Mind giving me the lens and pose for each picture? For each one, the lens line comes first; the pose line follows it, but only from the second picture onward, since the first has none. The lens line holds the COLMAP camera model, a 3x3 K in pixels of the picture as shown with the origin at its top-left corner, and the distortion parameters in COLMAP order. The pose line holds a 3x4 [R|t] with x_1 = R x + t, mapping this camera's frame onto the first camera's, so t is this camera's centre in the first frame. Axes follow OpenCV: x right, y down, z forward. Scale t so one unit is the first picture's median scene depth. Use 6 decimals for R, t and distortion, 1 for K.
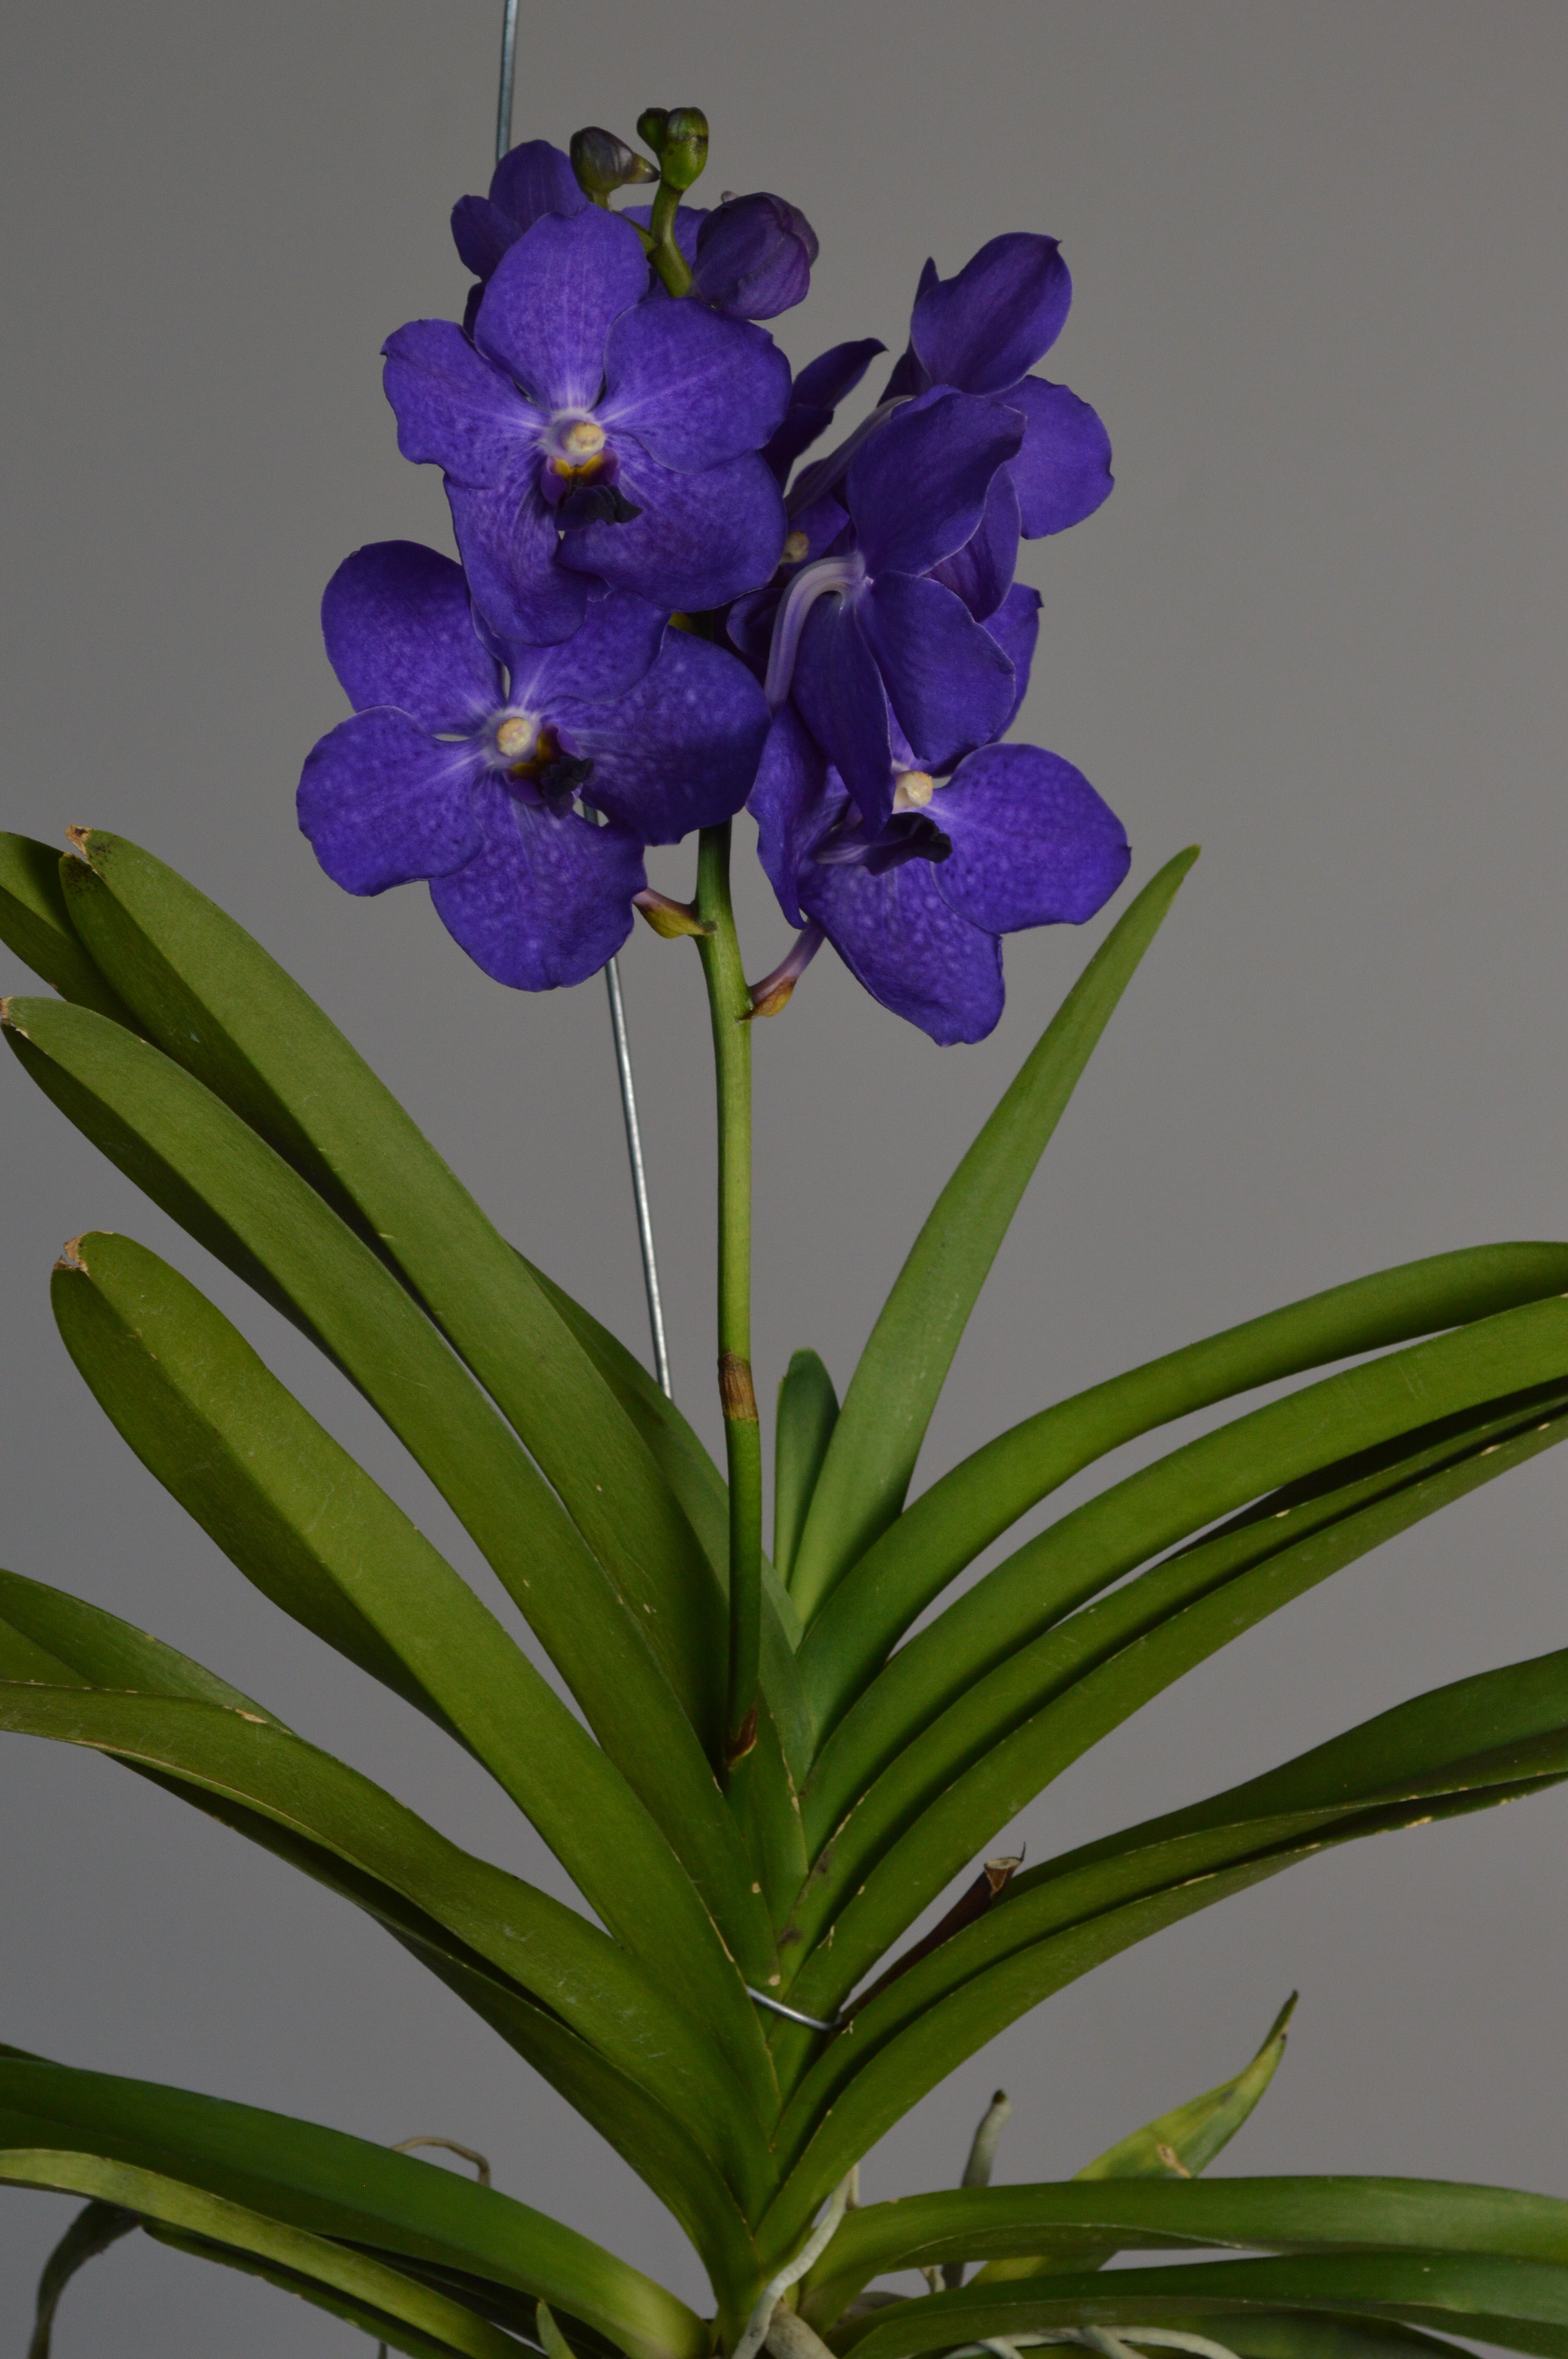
lens RADIAL K [[5320.0, 0, 784.0], [0, 5320.0, 1179.5], [0, 0, 1]] dist [0.030462, -0.212021]
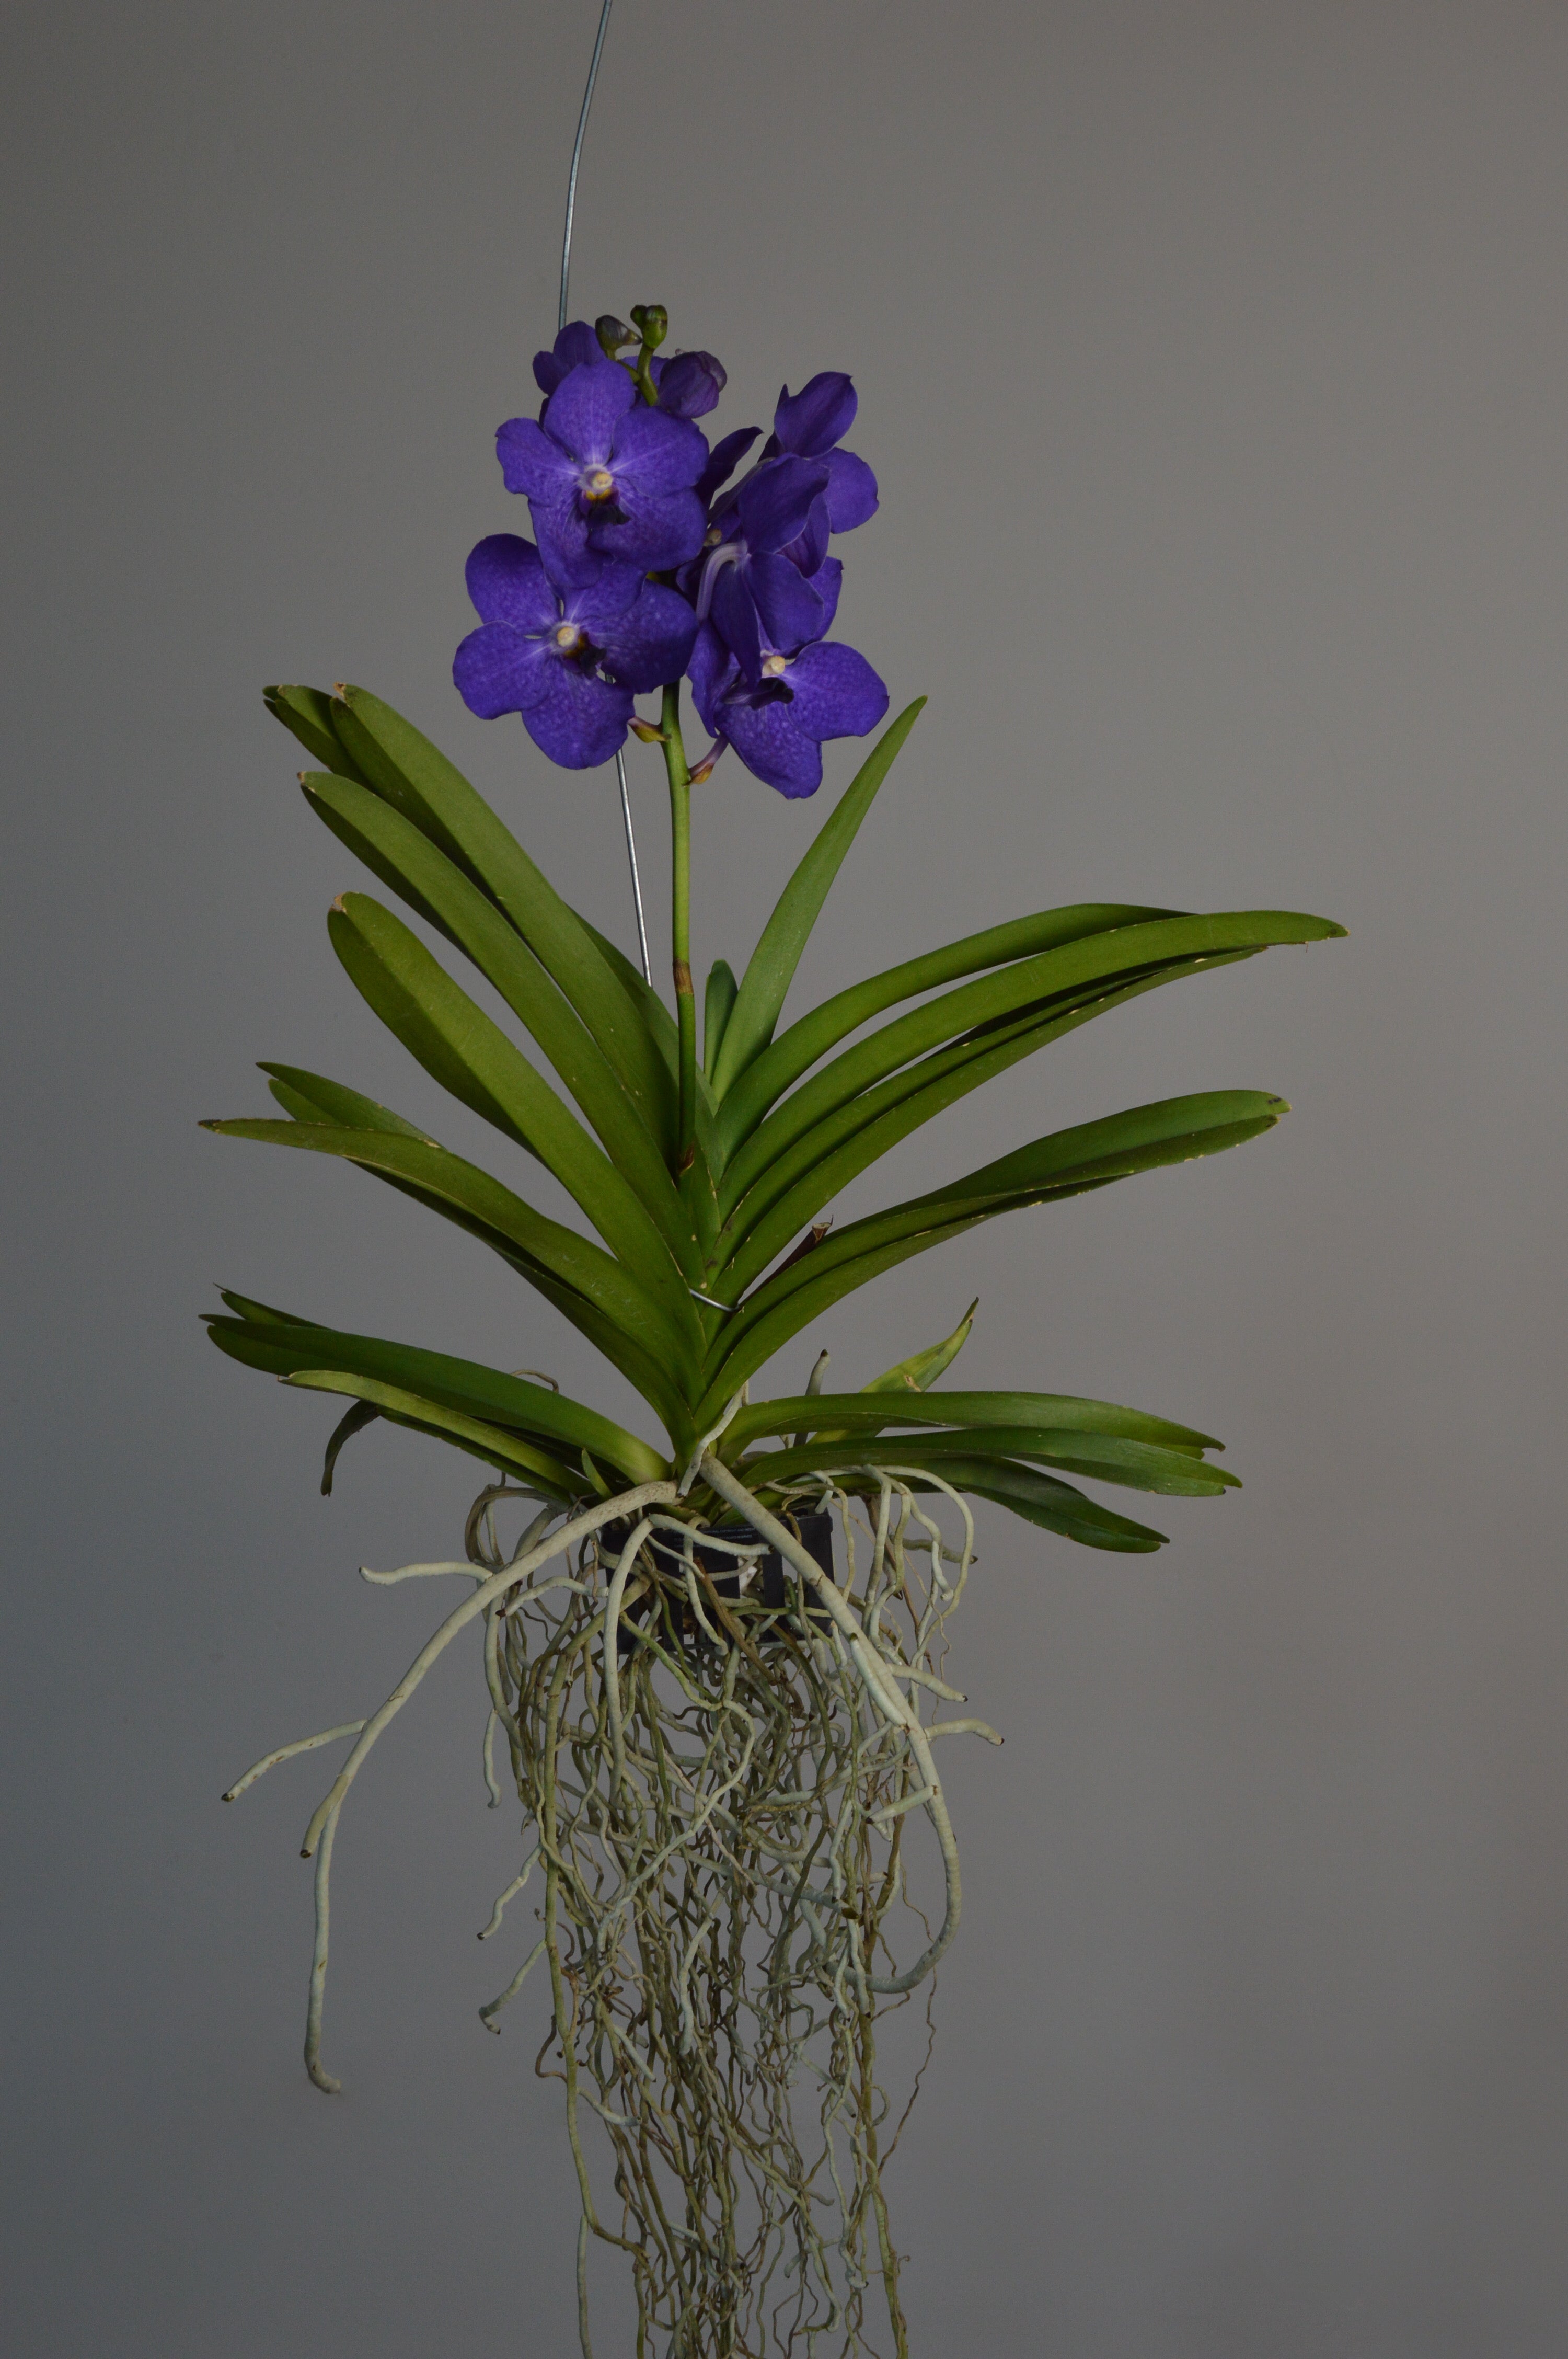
lens RADIAL K [[3188.8, 0, 784.0], [0, 3188.8, 1179.5], [0, 0, 1]] dist [-0.031548, -0.039334]
pose [[0.999979, 0.002574, 0.005986, 0.021661], [-0.003062, 0.996544, 0.083004, 0.016391], [-0.005751, -0.083021, 0.996531, -0.163297]]
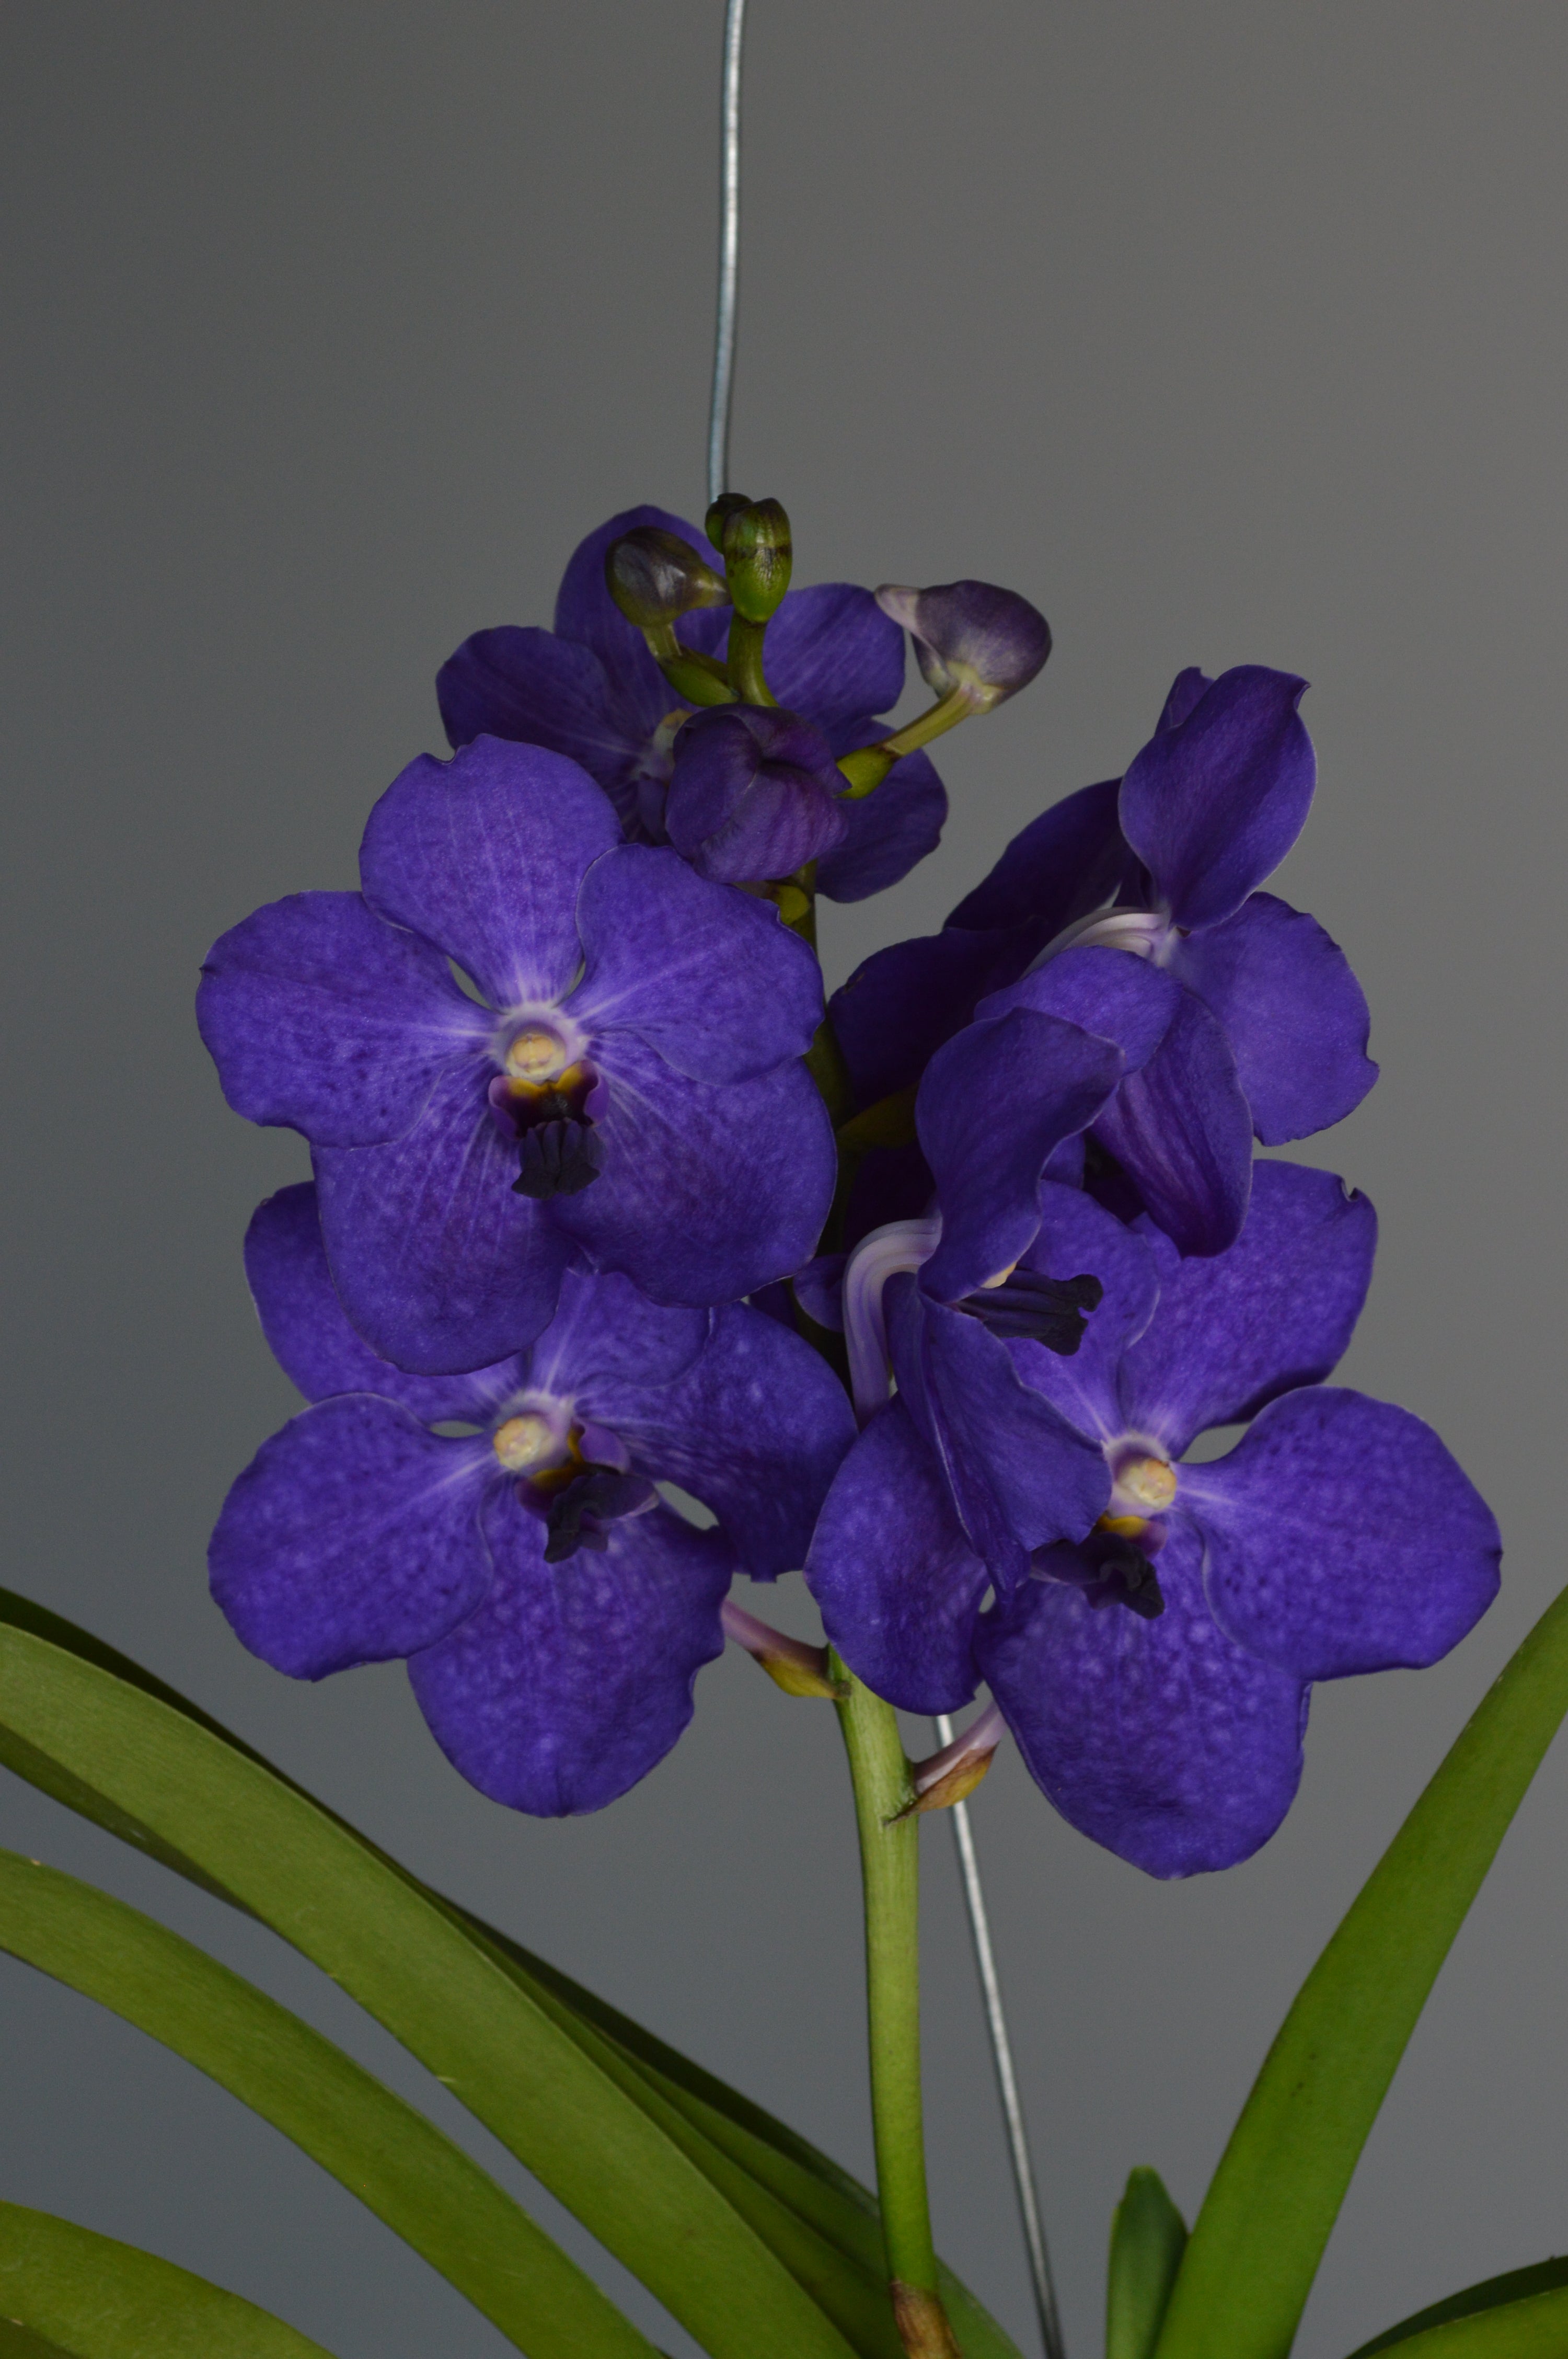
lens RADIAL K [[5320.0, 0, 784.0], [0, 5320.0, 1179.5], [0, 0, 1]] dist [0.030462, -0.212021]
pose [[0.920807, 0.020483, -0.389481, 0.248769], [0.031730, 0.991376, 0.127153, -0.202884], [0.388726, -0.129441, 0.912215, 0.381385]]
